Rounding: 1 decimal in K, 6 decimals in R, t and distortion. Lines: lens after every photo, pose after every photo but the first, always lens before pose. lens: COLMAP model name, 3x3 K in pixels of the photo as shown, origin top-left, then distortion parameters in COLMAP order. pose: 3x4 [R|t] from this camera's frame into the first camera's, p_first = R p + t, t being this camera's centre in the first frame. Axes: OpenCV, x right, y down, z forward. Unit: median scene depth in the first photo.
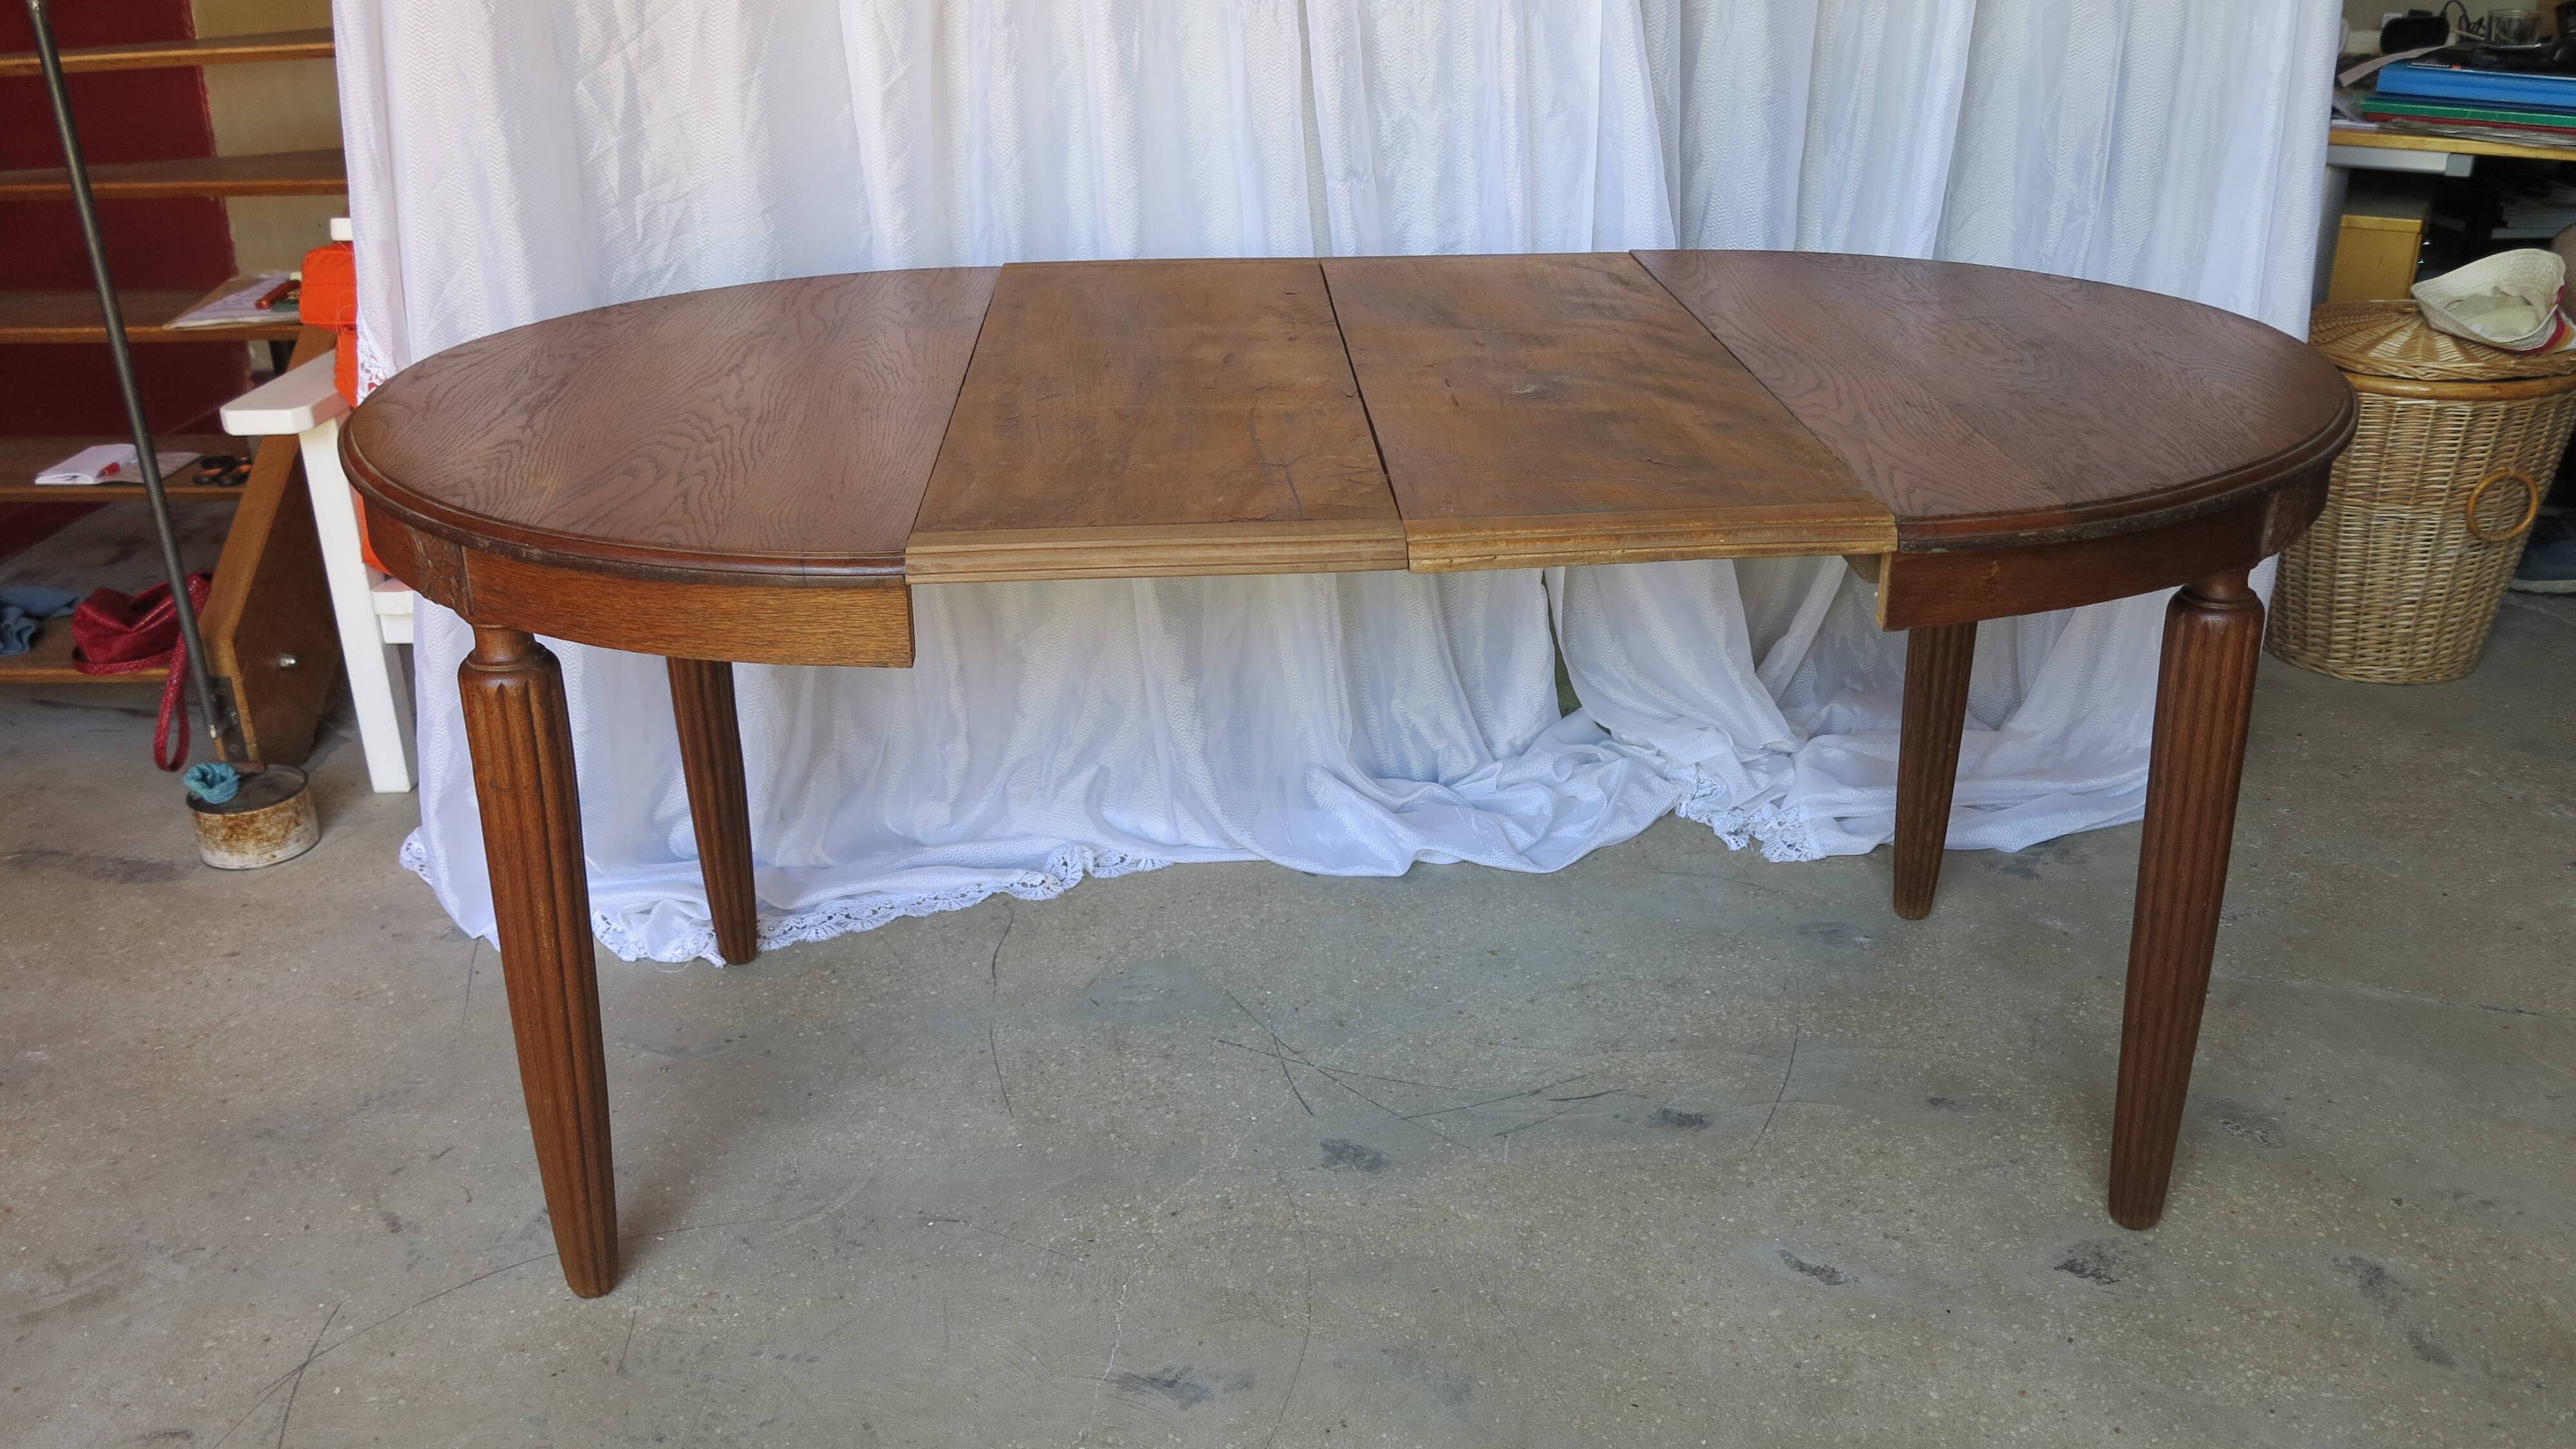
lens RADIAL K [[2107.6, 0, 1282.6], [0, 2107.6, 722.5], [0, 0, 1]] dist [-0.043836, 0.016752]
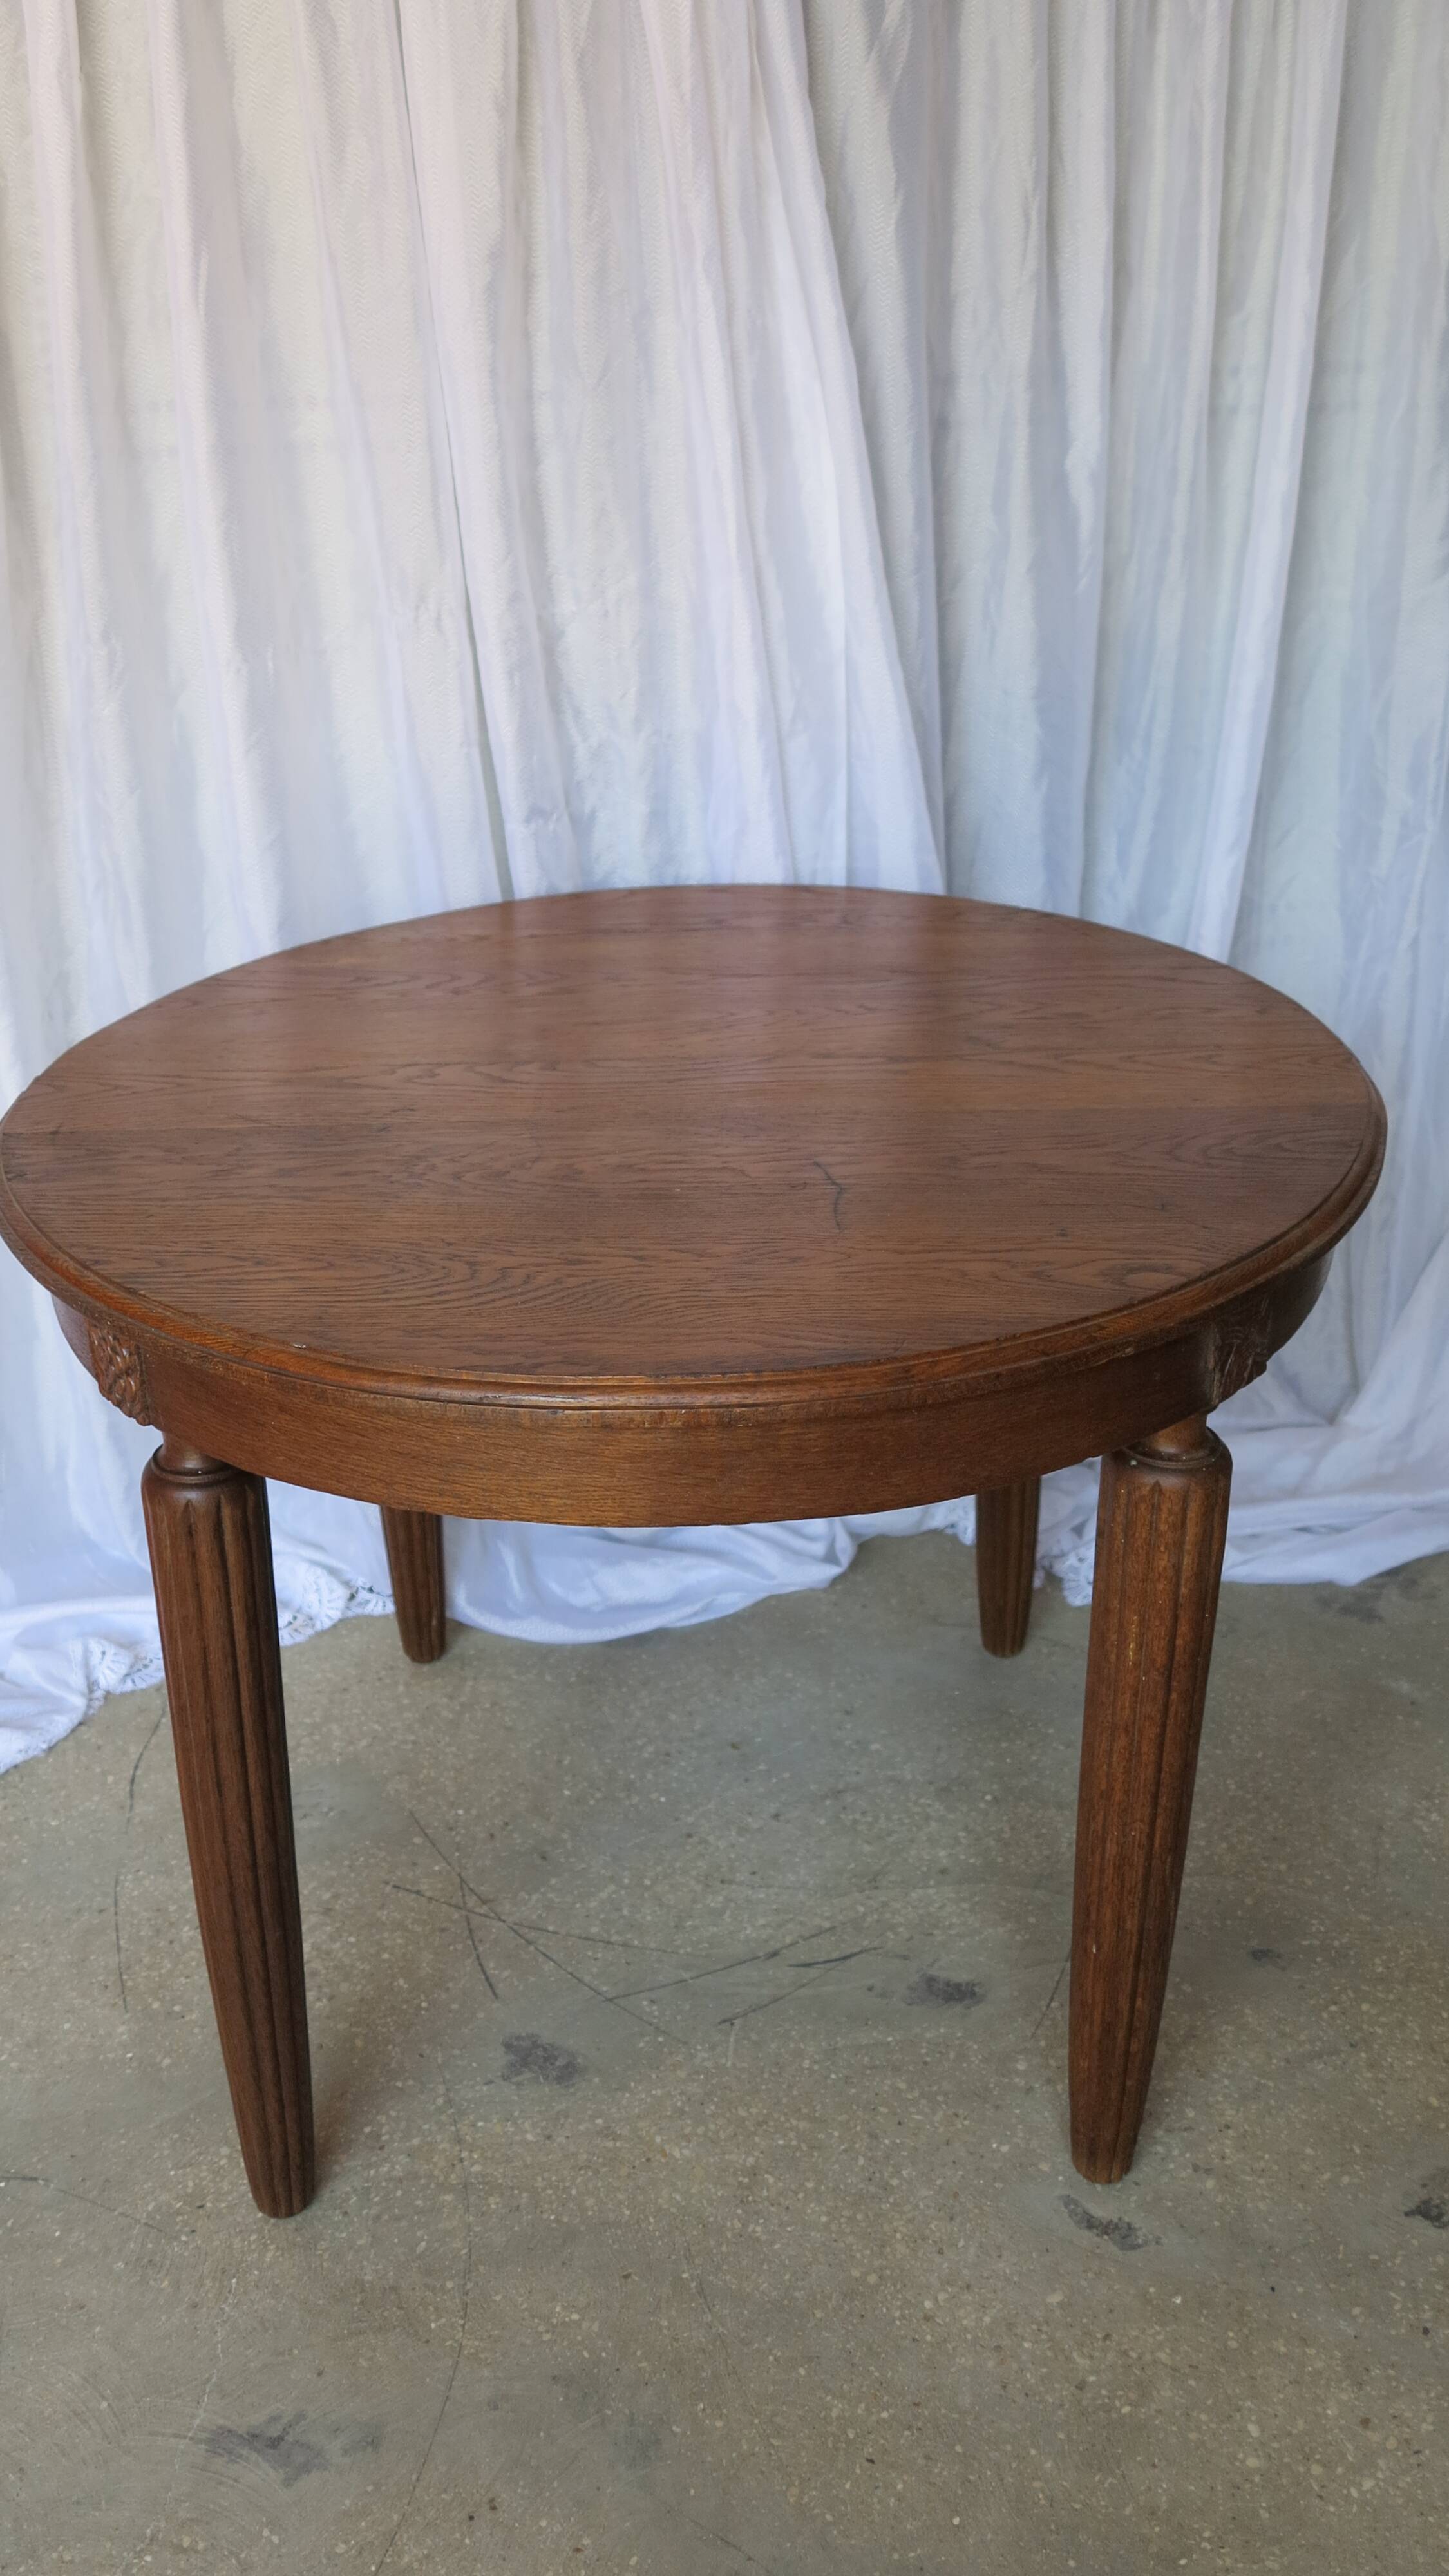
lens RADIAL K [[2107.6, 0, 705.9], [0, 2107.6, 1283.4], [0, 0, 1]] dist [-0.043836, 0.016752]
pose [[0.999156, -0.025119, 0.032486, 0.073300], [0.024578, 0.999554, 0.016963, -0.097938], [-0.032898, -0.016150, 0.999328, 0.187974]]
